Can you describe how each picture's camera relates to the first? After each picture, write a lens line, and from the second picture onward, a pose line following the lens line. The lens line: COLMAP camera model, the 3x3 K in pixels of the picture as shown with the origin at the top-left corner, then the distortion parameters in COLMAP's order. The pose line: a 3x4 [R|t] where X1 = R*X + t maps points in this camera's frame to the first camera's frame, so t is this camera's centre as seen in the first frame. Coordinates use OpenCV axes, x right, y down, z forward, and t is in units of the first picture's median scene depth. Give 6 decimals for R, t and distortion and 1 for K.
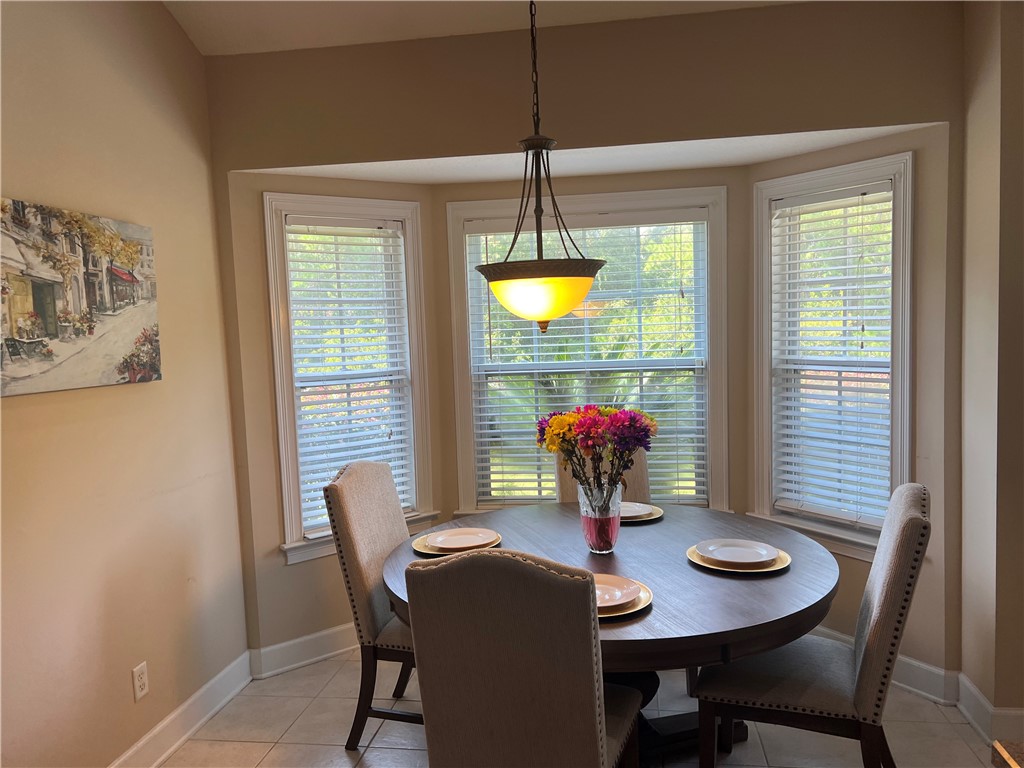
lens RADIAL K [[778.2, 0, 522.5], [0, 778.2, 389.3], [0, 0, 1]] dist [0.066907, -0.079091]
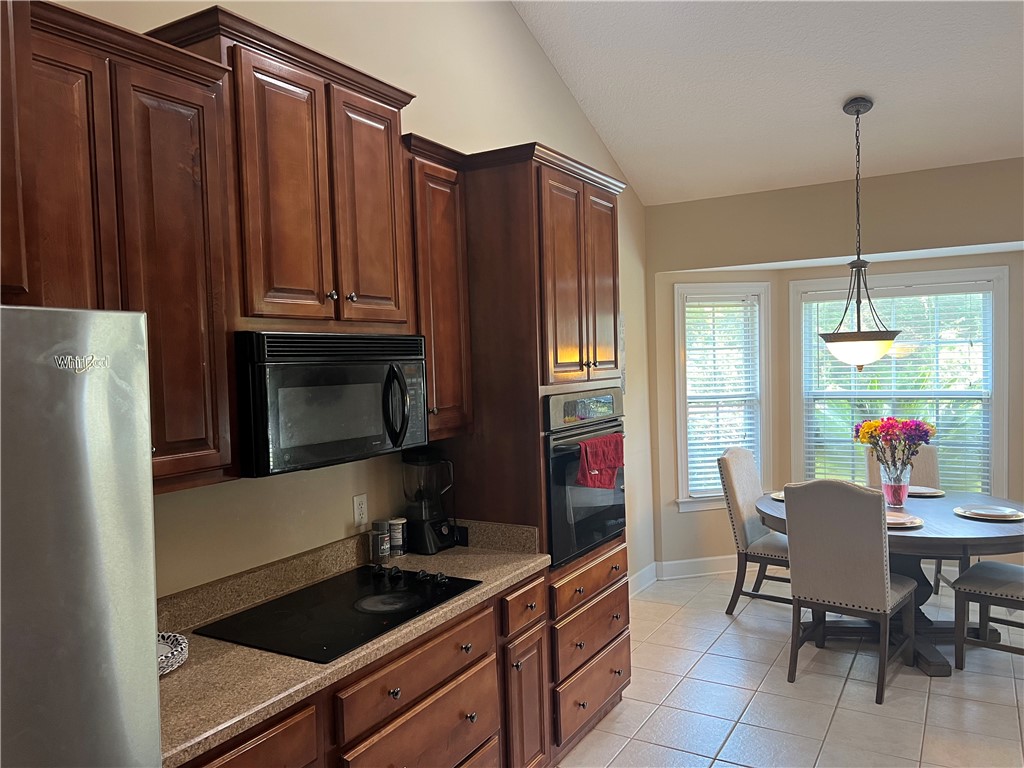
lens RADIAL K [[774.0, 0, 510.6], [0, 774.0, 388.0], [0, 0, 1]] dist [0.080617, -0.102202]
pose [[0.924636, 0.024143, -0.380086, -0.019138], [-0.037833, 0.998875, -0.028587, 0.028089], [0.378968, 0.040813, 0.924509, -0.624245]]
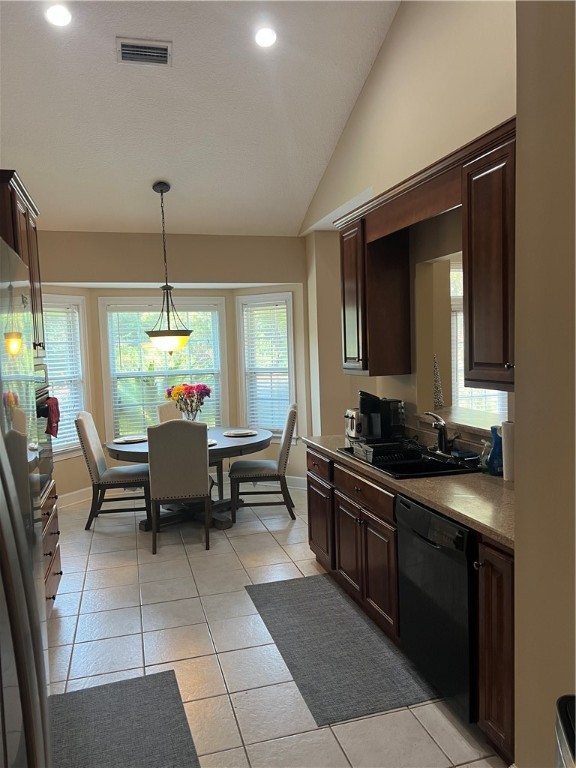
lens RADIAL K [[577.2, 0, 288.0], [0, 577.2, 384.0], [0, 0, 1]] dist [0.106686, -0.182929]
pose [[0.915120, -0.019755, 0.402697, -0.298246], [0.035088, 0.998912, -0.030734, 0.073379], [-0.401651, 0.042255, 0.914817, -0.730087]]
